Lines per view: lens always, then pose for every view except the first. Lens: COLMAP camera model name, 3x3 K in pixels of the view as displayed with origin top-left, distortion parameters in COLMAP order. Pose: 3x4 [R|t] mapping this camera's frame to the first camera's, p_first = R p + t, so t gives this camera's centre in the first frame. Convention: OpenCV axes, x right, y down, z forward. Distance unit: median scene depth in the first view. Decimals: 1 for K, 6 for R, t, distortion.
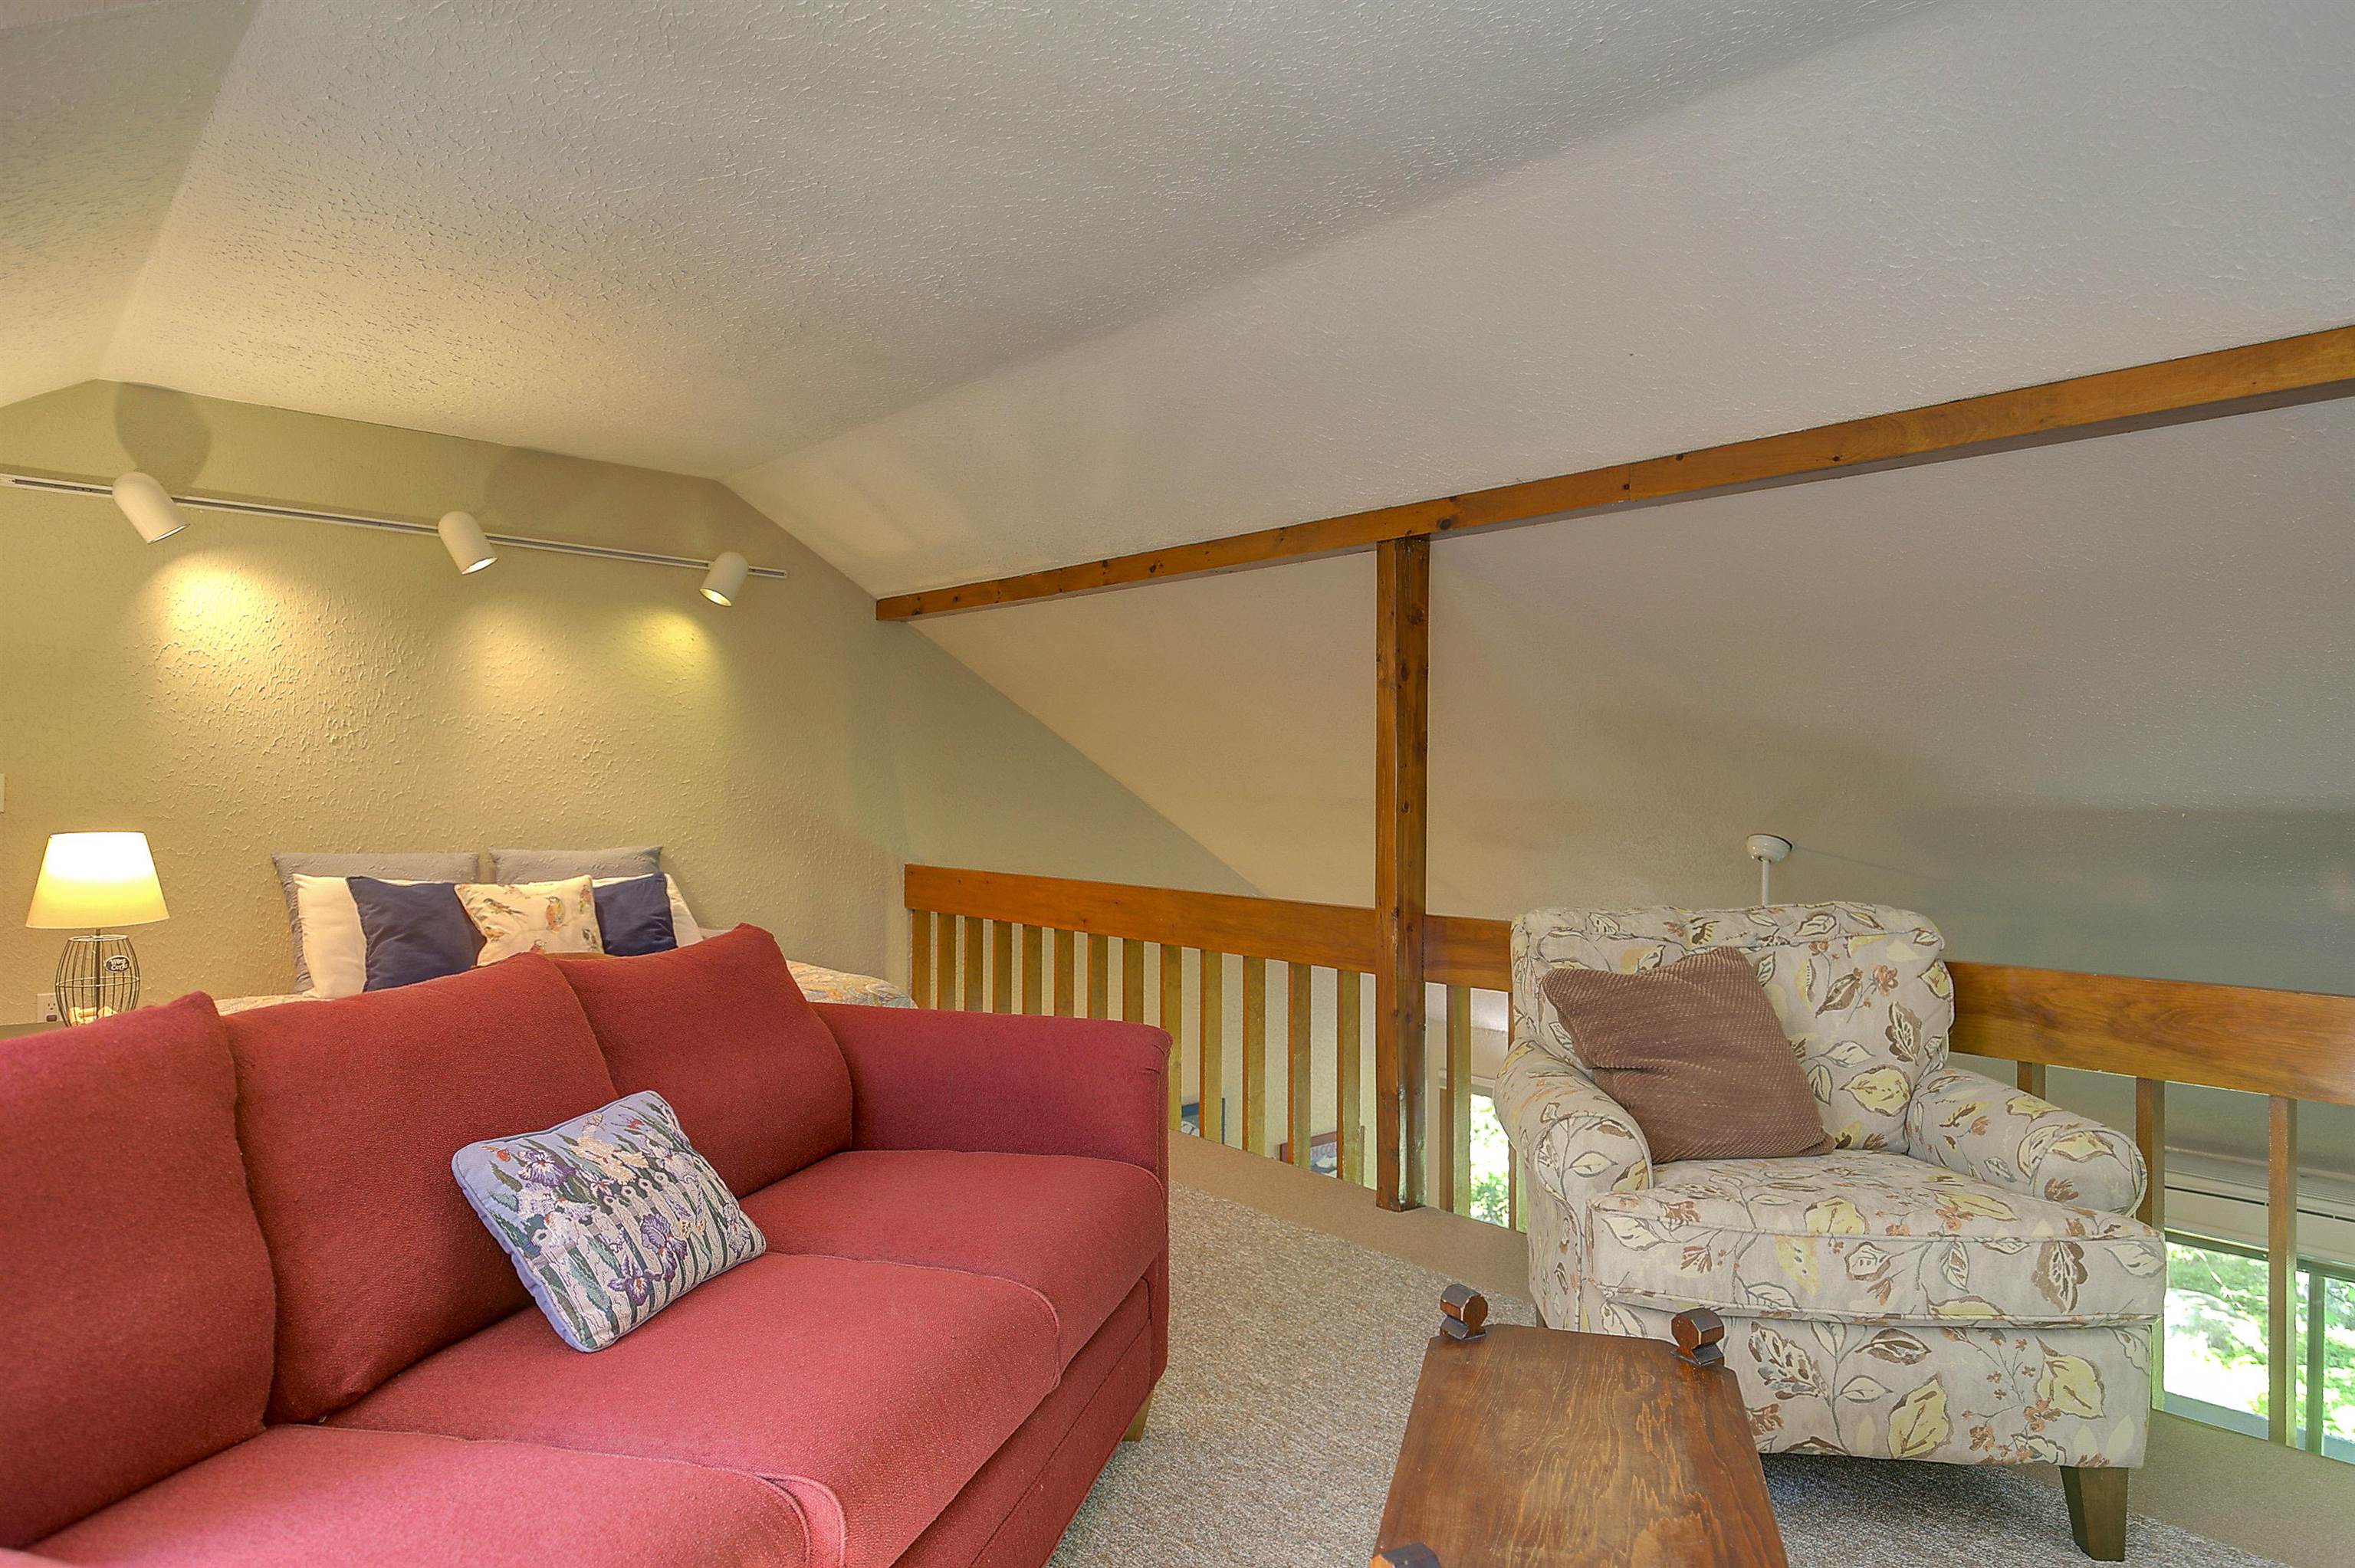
lens RADIAL K [[1414.3, 0, 1162.3], [0, 1414.3, 790.4], [0, 0, 1]] dist [0.004736, 0.001556]
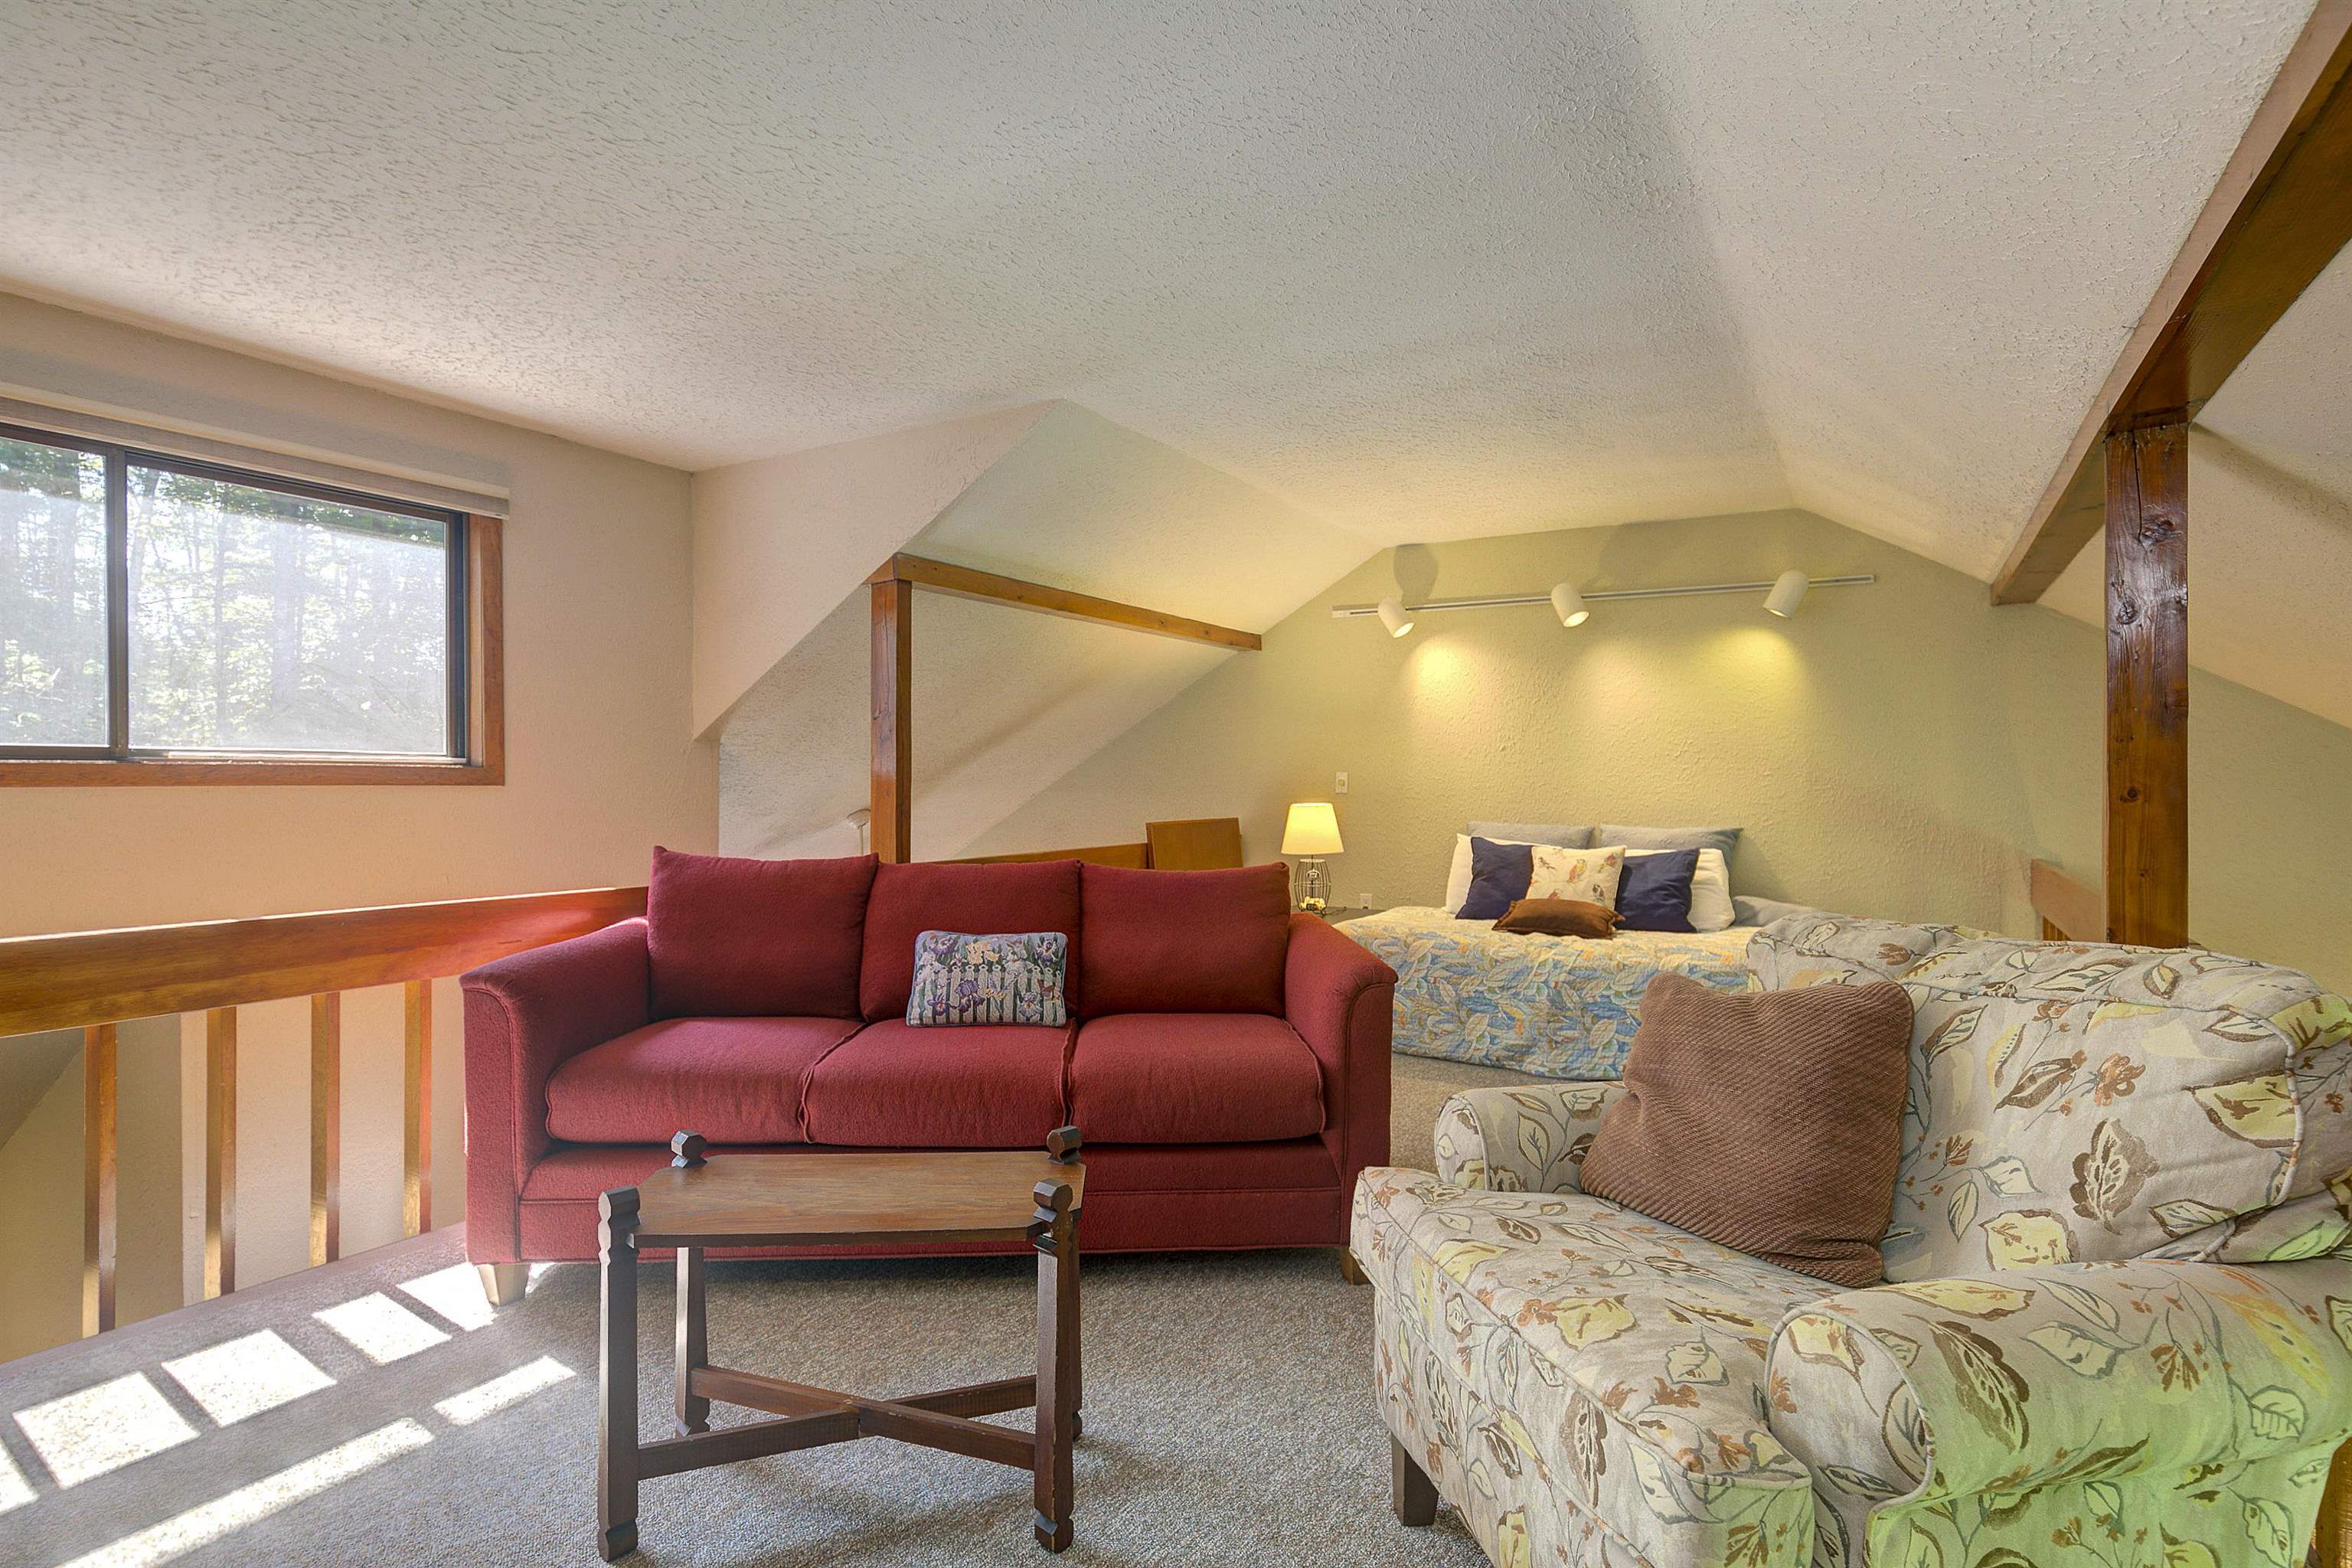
lens RADIAL K [[1173.0, 0, 1189.5], [0, 1173.0, 788.6], [0, 0, 1]] dist [0.001879, 0.001570]
pose [[0.318121, 0.001195, -0.948049, 0.510999], [-0.002176, 0.999997, 0.000531, 0.008050], [0.948048, 0.001894, 0.318122, 0.287921]]
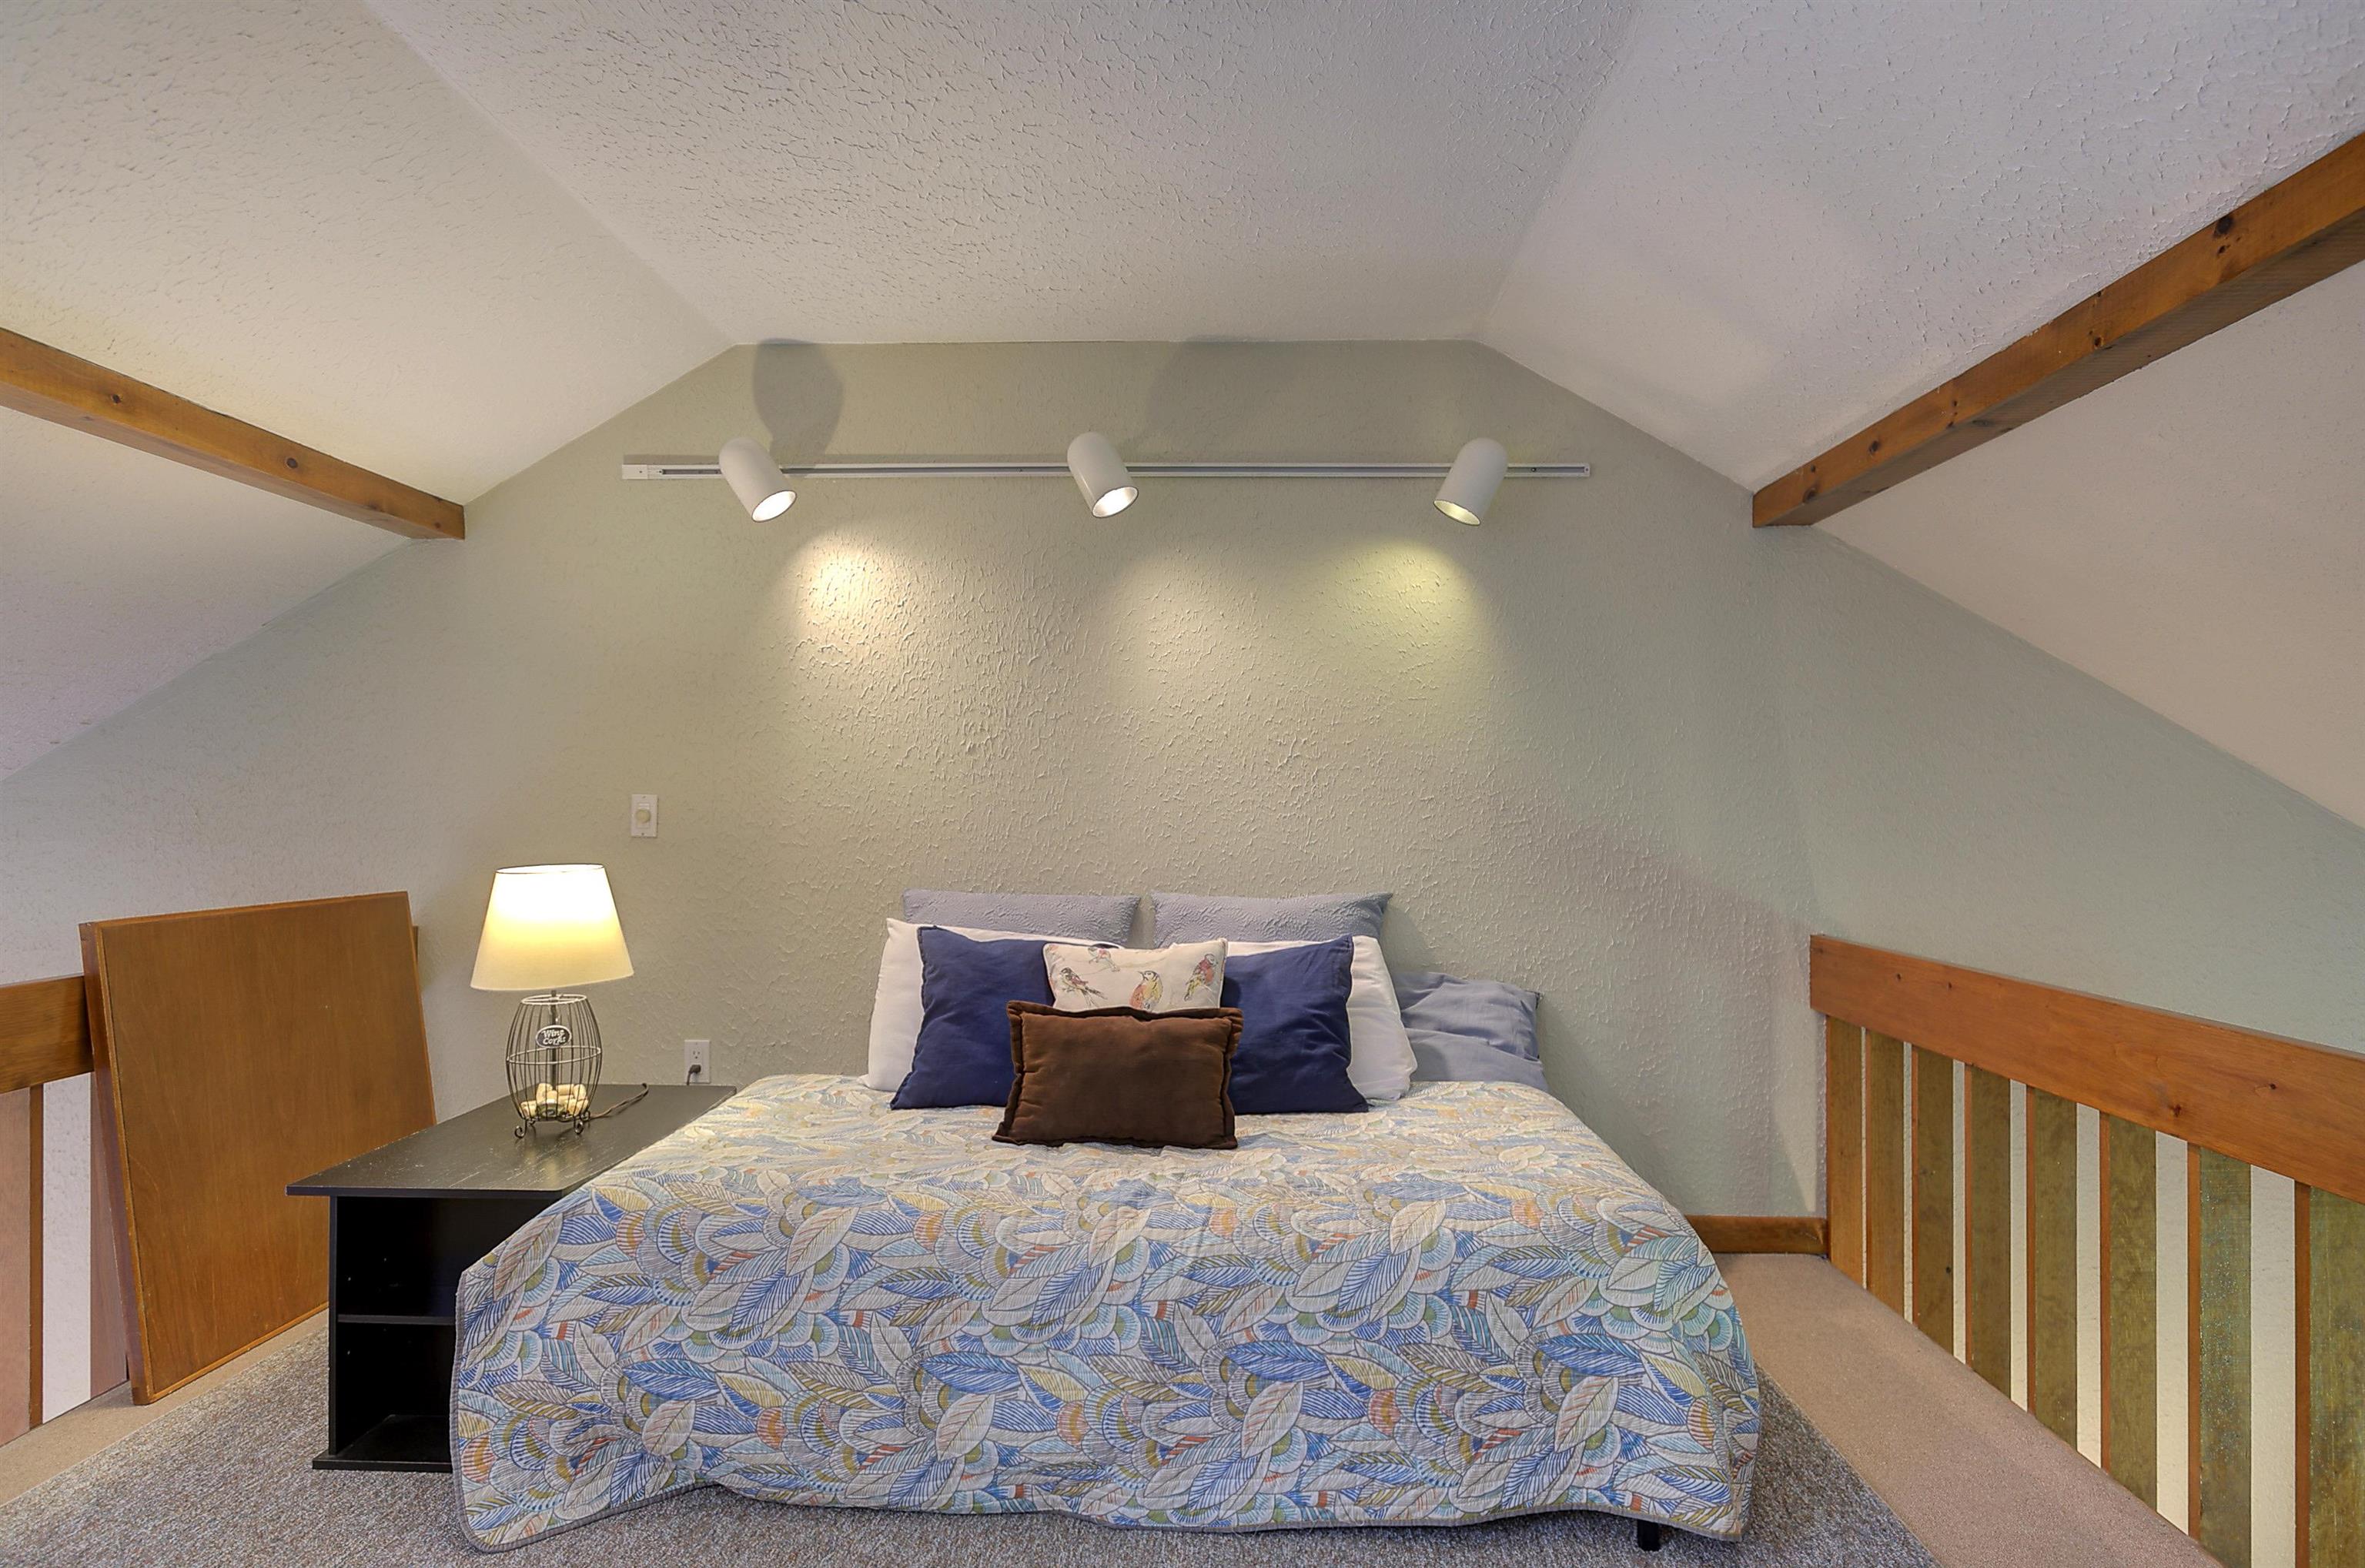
lens RADIAL K [[1281.2, 0, 1180.6], [0, 1281.2, 798.0], [0, 0, 1]] dist [0.001619, 0.001202]
pose [[0.727683, -0.013102, -0.685788, -0.008322], [0.003023, 0.999869, -0.015895, 0.003949], [0.685907, 0.009494, 0.727627, 0.571472]]
